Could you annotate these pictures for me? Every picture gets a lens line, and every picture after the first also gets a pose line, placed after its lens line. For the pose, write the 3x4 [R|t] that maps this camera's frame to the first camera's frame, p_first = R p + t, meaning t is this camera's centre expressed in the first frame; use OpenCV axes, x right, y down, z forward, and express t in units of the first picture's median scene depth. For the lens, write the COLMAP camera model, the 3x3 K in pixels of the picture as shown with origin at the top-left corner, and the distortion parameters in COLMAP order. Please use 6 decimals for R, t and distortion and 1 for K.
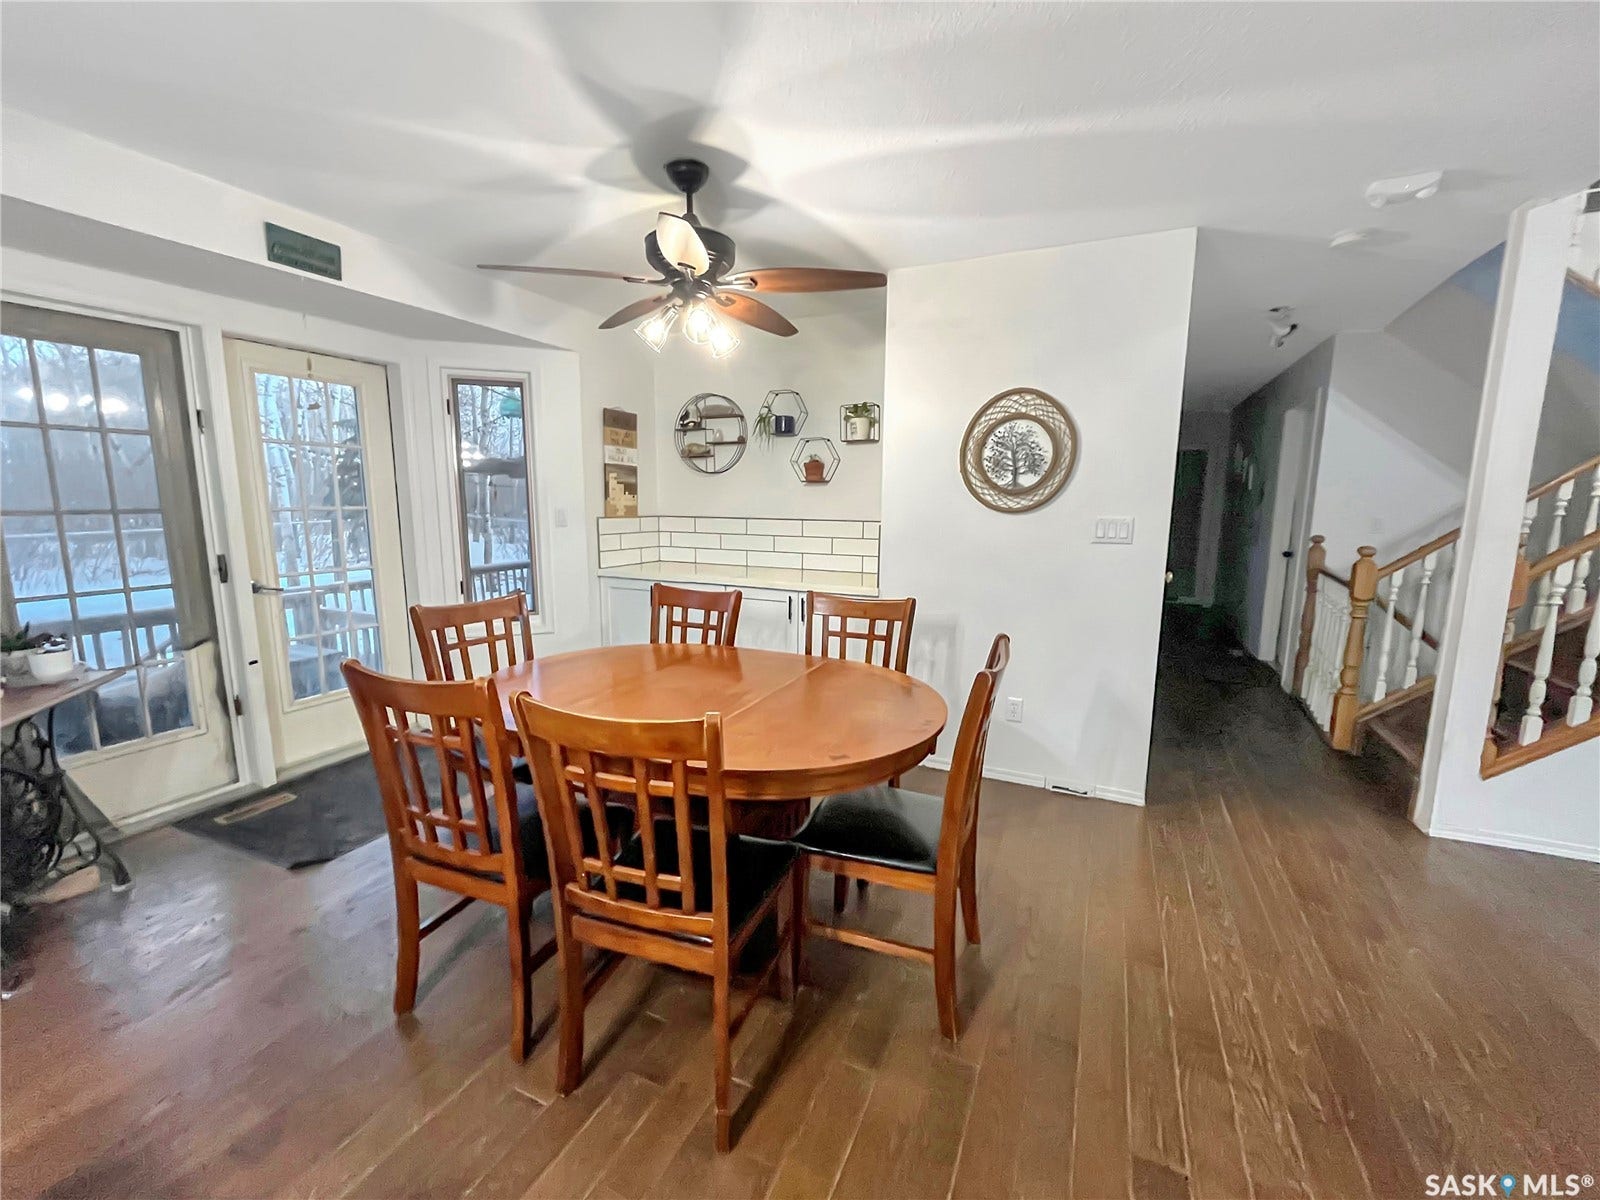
lens RADIAL K [[655.5, 0, 794.3], [0, 655.5, 610.5], [0, 0, 1]] dist [-0.005078, 0.000290]
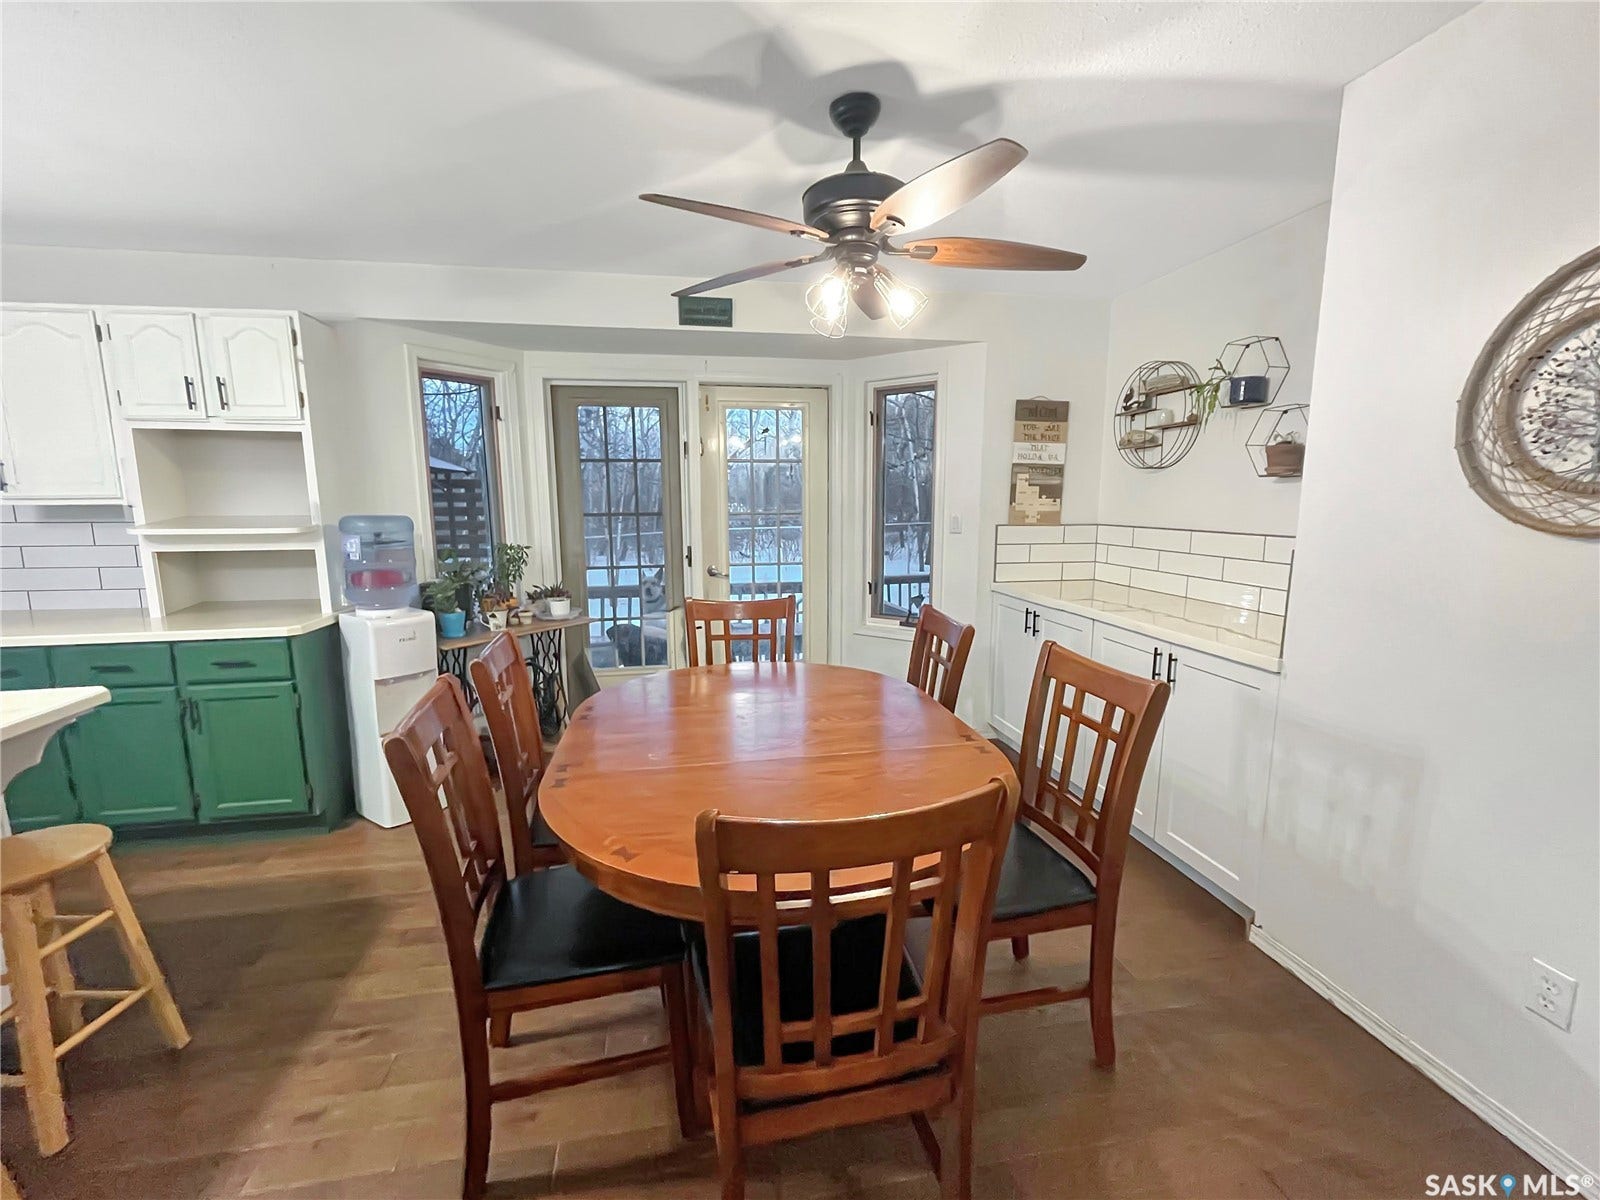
lens RADIAL K [[670.8, 0, 795.8], [0, 670.8, 607.2], [0, 0, 1]] dist [-0.000670, -0.000359]
pose [[0.585607, 0.120528, -0.801585, 0.313130], [-0.129234, 0.990117, 0.054463, -0.050562], [0.800227, 0.071698, 0.595396, 0.276462]]
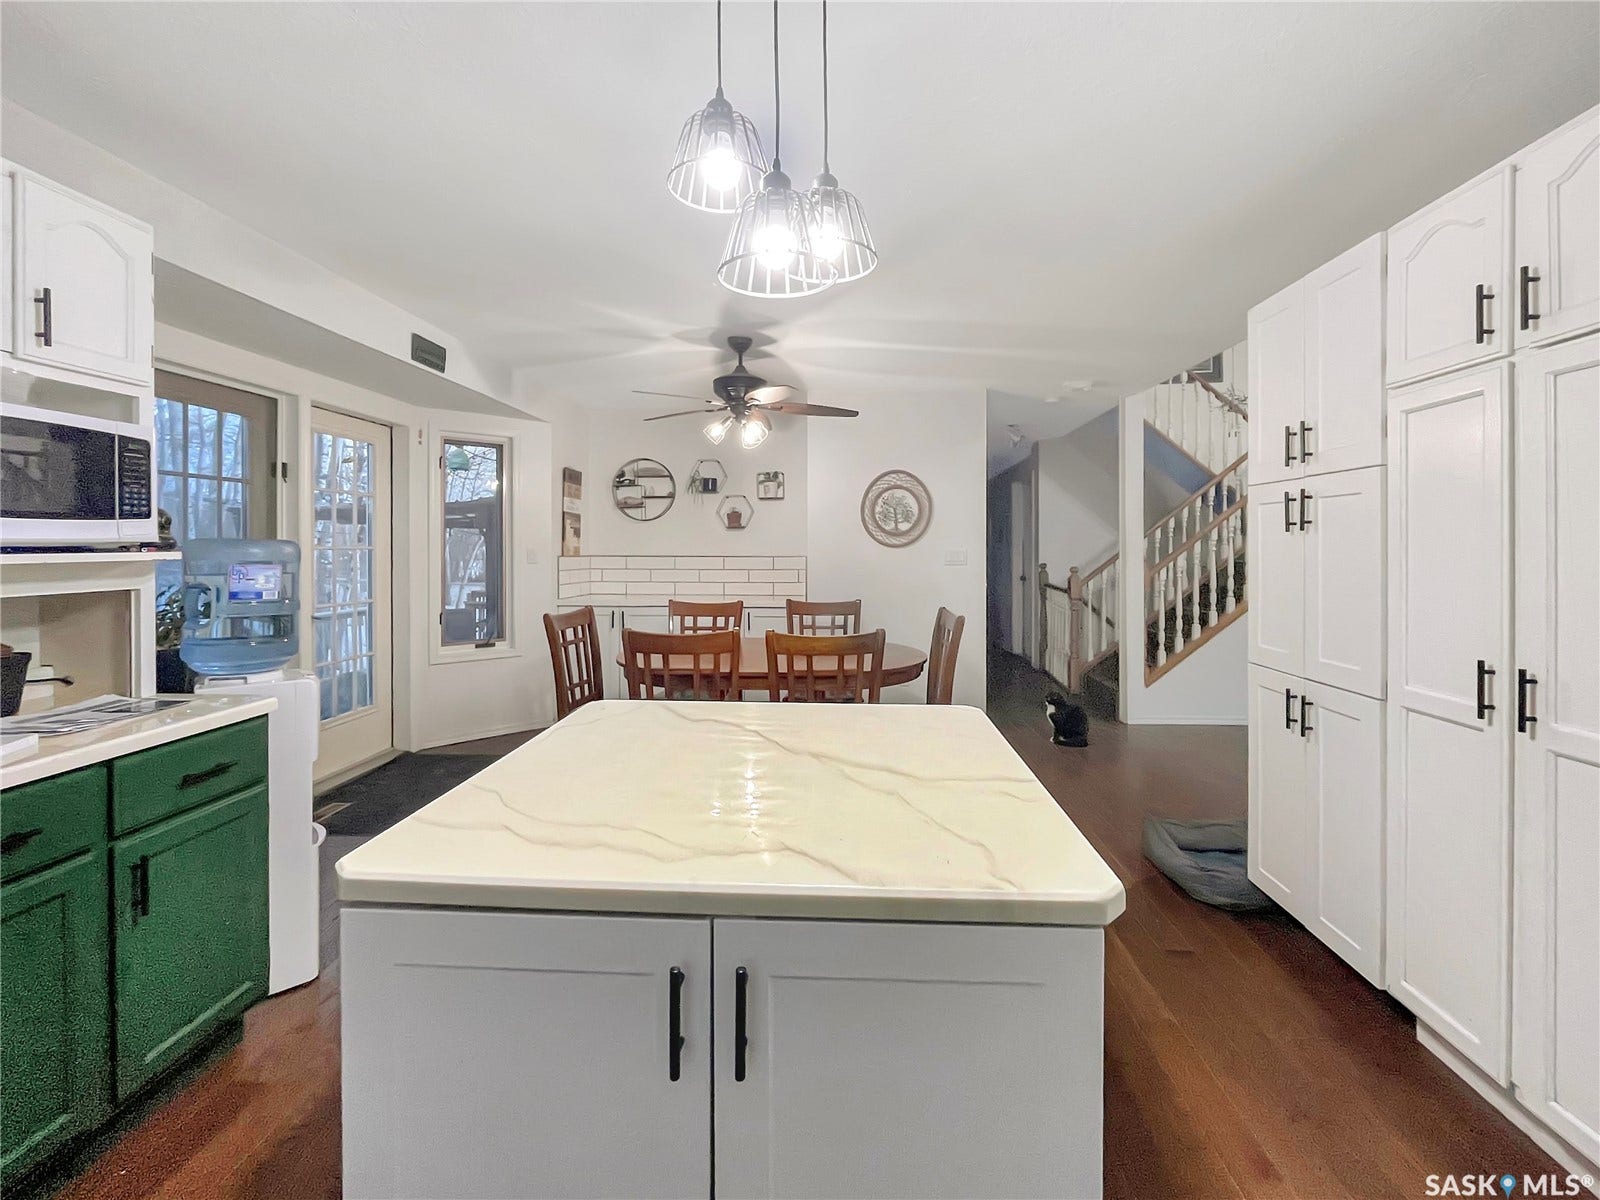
lens RADIAL K [[676.3, 0, 802.4], [0, 676.3, 565.9], [0, 0, 1]] dist [-0.000114, -0.000122]
pose [[0.930609, -0.015554, 0.365685, -0.374706], [0.067460, 0.989269, -0.129598, 0.071681], [-0.359745, 0.145274, 0.921672, -0.319446]]
